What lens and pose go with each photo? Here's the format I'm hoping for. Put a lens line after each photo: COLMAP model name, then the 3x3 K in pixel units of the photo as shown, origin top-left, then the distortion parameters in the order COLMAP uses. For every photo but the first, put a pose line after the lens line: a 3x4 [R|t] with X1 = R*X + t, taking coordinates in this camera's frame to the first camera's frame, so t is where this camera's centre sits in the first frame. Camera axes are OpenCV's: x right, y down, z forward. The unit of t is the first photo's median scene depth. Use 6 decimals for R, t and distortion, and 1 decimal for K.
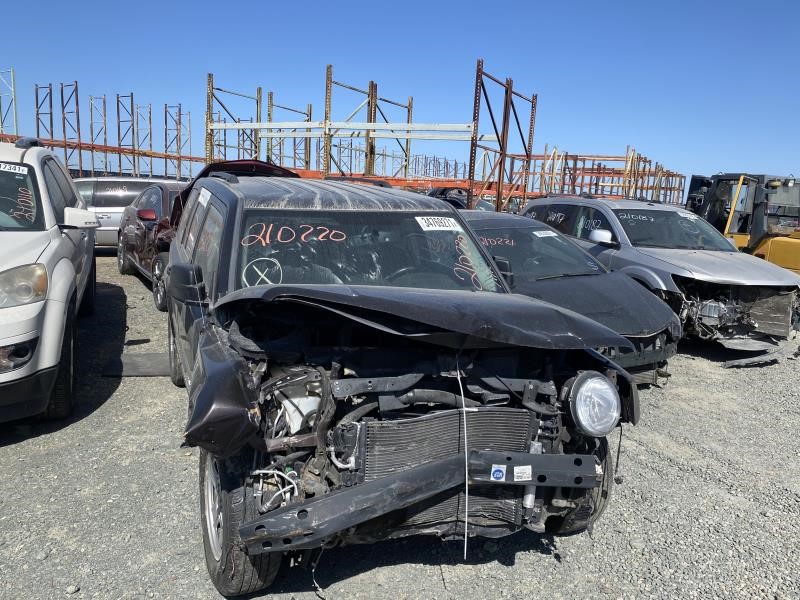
lens RADIAL K [[590.4, 0, 400.0], [0, 590.4, 300.0], [0, 0, 1]] dist [0.066019, -0.087875]
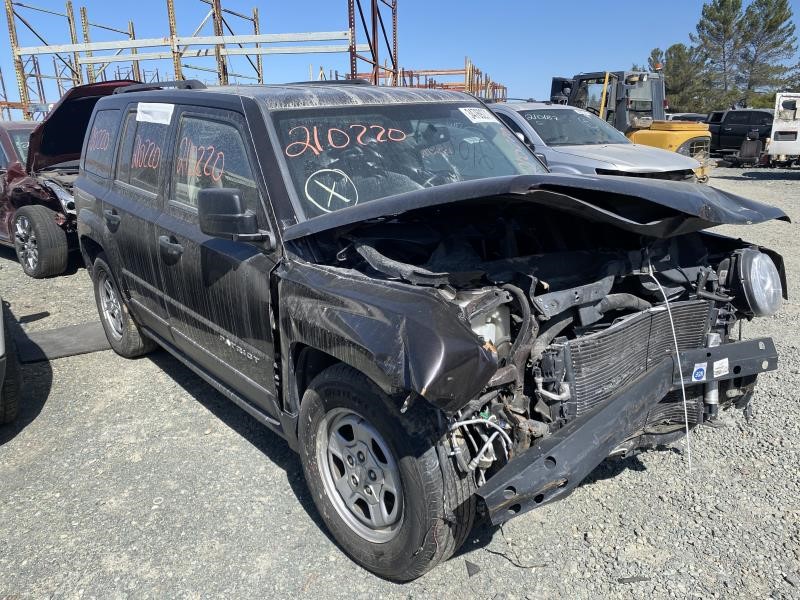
lens RADIAL K [[598.0, 0, 400.0], [0, 598.0, 300.0], [0, 0, 1]] dist [0.011155, -0.005056]
pose [[0.956158, -0.153331, 0.249502, -0.321452], [0.124219, 0.983885, 0.128605, 0.008530], [-0.265200, -0.091974, 0.959797, 0.180485]]
